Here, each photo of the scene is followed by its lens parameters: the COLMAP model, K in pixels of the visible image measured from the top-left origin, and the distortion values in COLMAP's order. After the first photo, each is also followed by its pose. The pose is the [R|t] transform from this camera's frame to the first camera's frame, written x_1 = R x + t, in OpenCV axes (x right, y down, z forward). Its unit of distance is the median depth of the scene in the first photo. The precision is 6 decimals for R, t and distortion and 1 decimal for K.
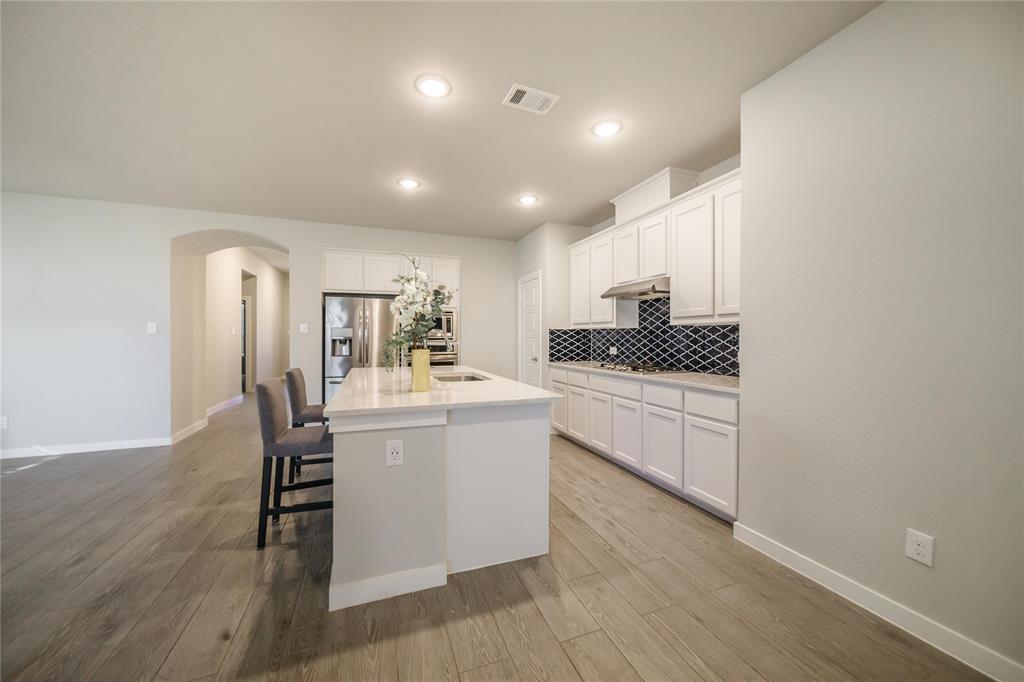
lens RADIAL K [[372.1, 0, 516.6], [0, 372.1, 336.9], [0, 0, 1]] dist [-0.007880, -0.001052]
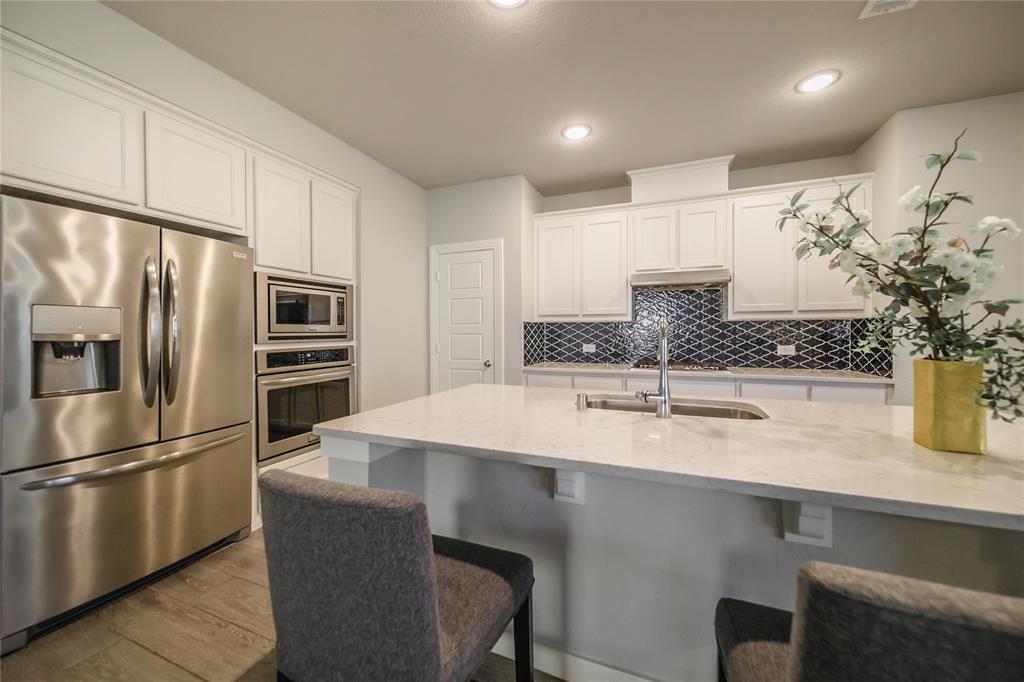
lens RADIAL K [[372.1, 0, 503.6], [0, 372.1, 328.0], [0, 0, 1]] dist [-0.007880, -0.001052]
pose [[0.683515, 0.004977, 0.729919, -0.682536], [0.002639, 0.999953, -0.009290, -0.002422], [-0.729932, 0.008276, 0.683470, 0.766312]]
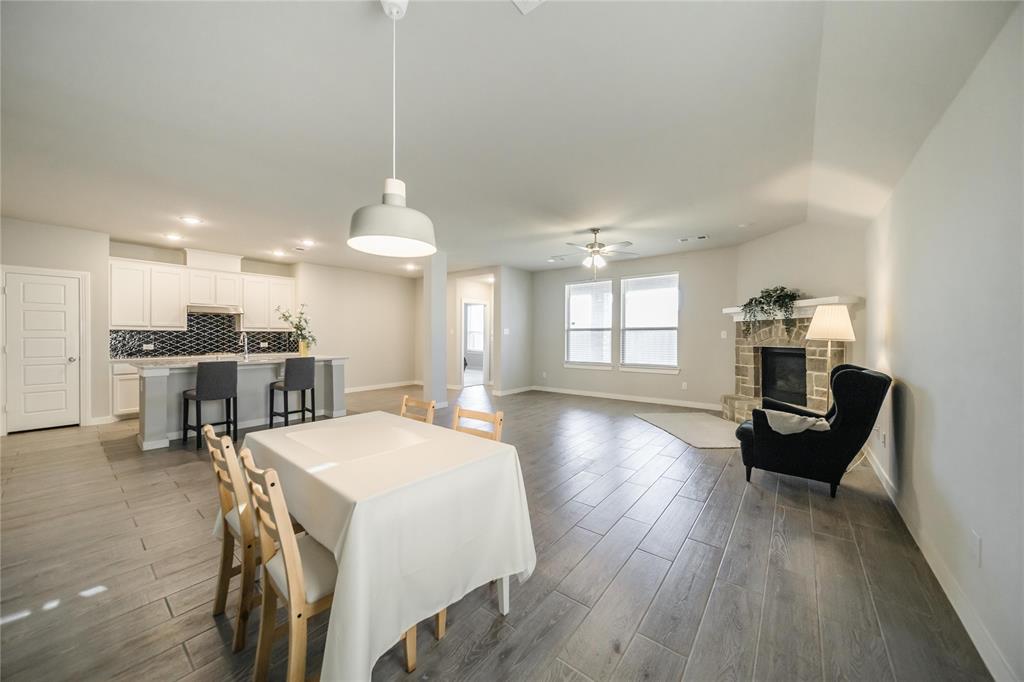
lens RADIAL K [[372.1, 0, 512.6], [0, 372.1, 335.2], [0, 0, 1]] dist [-0.007880, -0.001052]
pose [[-0.521545, 0.003579, 0.853216, -2.185278], [0.001613, 0.999994, -0.003209, 0.001284], [-0.853222, -0.000297, -0.521547, 0.776057]]
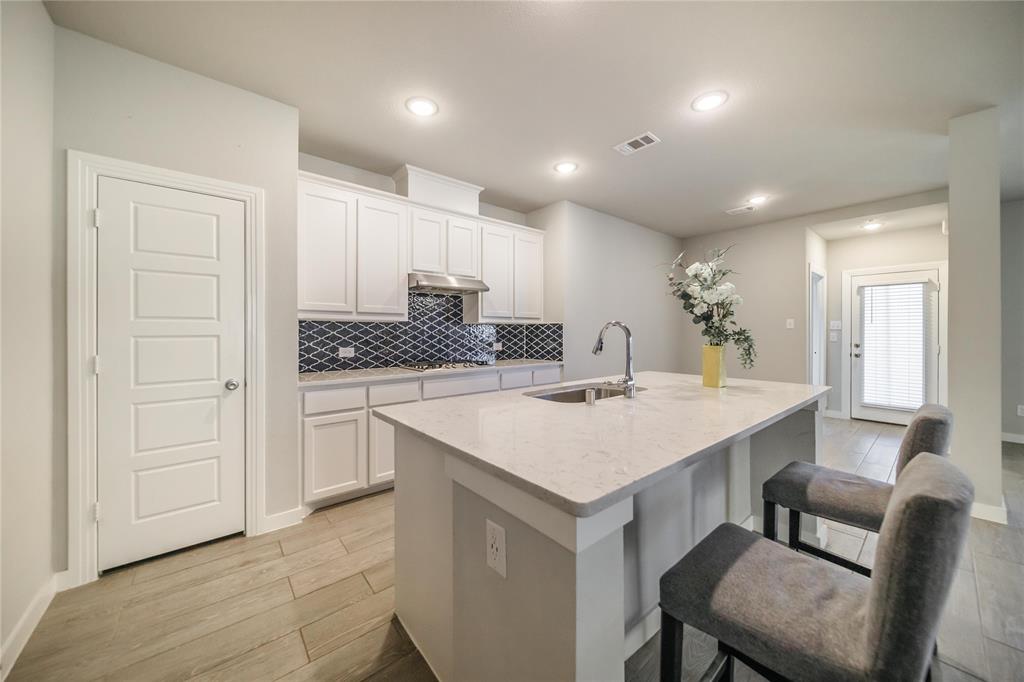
lens RADIAL K [[372.1, 0, 503.9], [0, 372.1, 329.9], [0, 0, 1]] dist [-0.007880, -0.001052]
pose [[-0.337681, 0.007949, 0.941227, -0.703710], [0.001431, 0.999968, -0.007931, 0.000214], [-0.941259, -0.001331, -0.337682, 1.312286]]
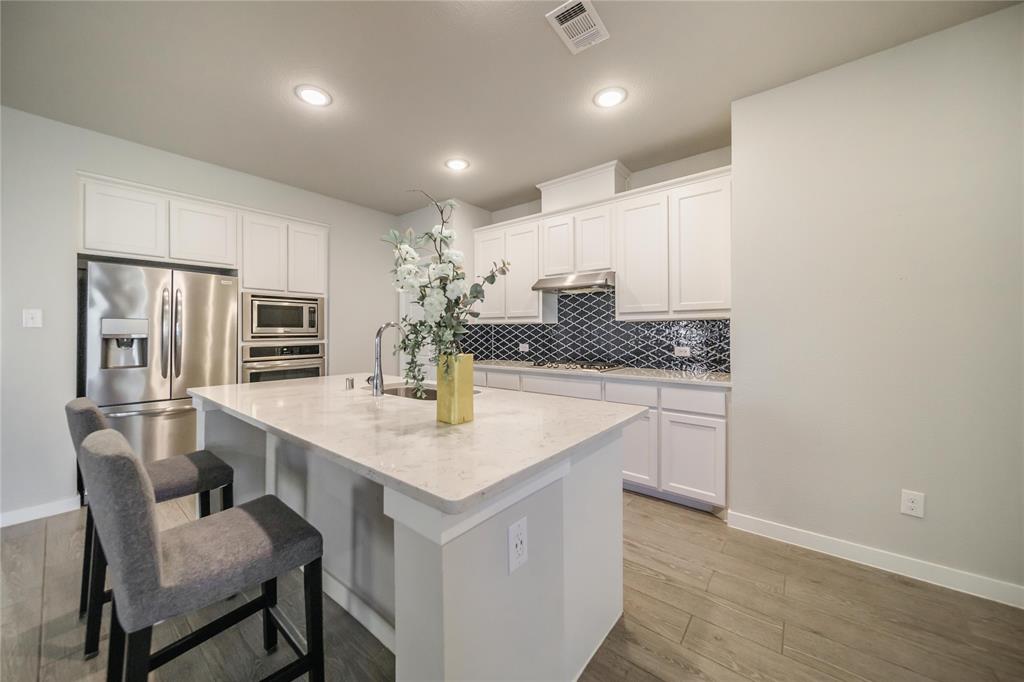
lens RADIAL K [[372.1, 0, 510.0], [0, 372.1, 331.3], [0, 0, 1]] dist [-0.007880, -0.001052]
pose [[0.872856, -0.000107, 0.487978, -0.311457], [0.002920, 0.999983, -0.005003, 0.000792], [-0.487969, 0.005792, 0.872842, 0.273034]]
